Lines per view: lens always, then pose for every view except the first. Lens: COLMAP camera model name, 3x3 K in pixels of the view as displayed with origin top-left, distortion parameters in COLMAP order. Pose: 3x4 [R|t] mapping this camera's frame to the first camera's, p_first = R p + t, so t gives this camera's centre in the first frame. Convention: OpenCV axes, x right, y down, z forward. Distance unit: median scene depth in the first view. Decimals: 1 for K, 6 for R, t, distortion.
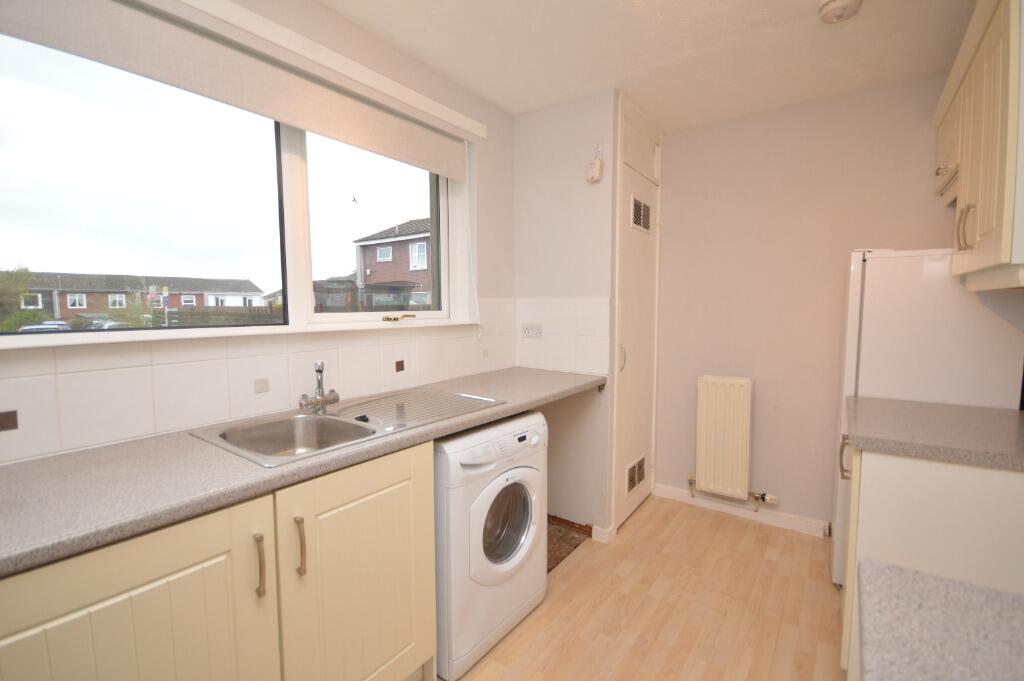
lens RADIAL K [[458.2, 0, 511.2], [0, 458.2, 340.3], [0, 0, 1]] dist [0.002028, 0.000392]
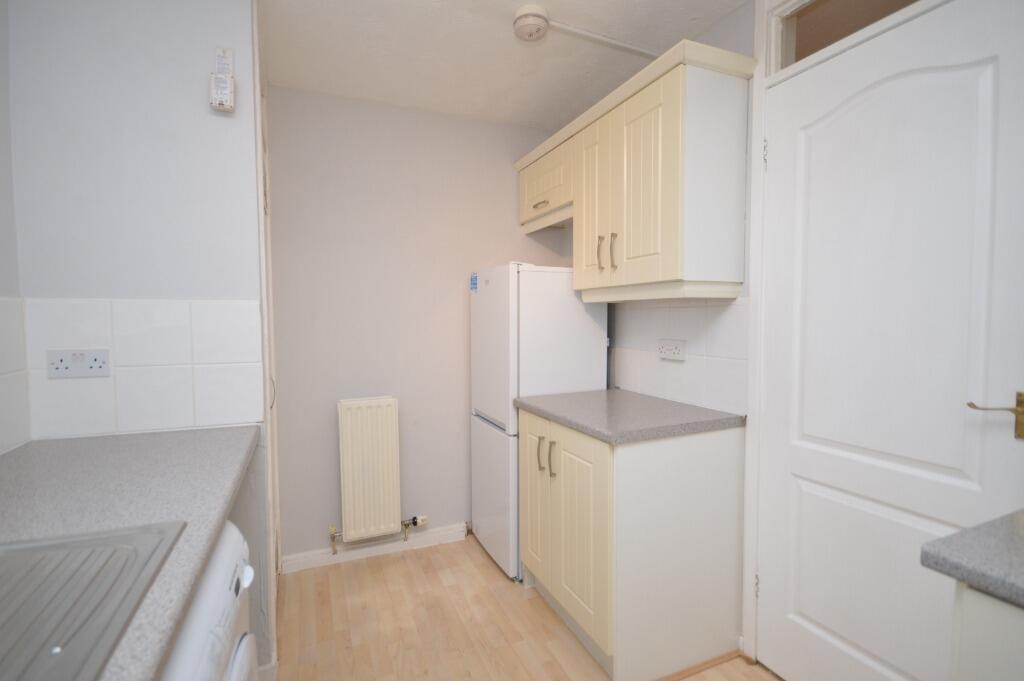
lens RADIAL K [[475.1, 0, 509.8], [0, 475.1, 340.1], [0, 0, 1]] dist [-0.003310, 0.000030]
pose [[0.501282, -0.043283, 0.864201, -0.166385], [0.071712, 0.997390, 0.008357, -0.017338], [-0.862307, 0.057784, 0.503078, 0.331030]]
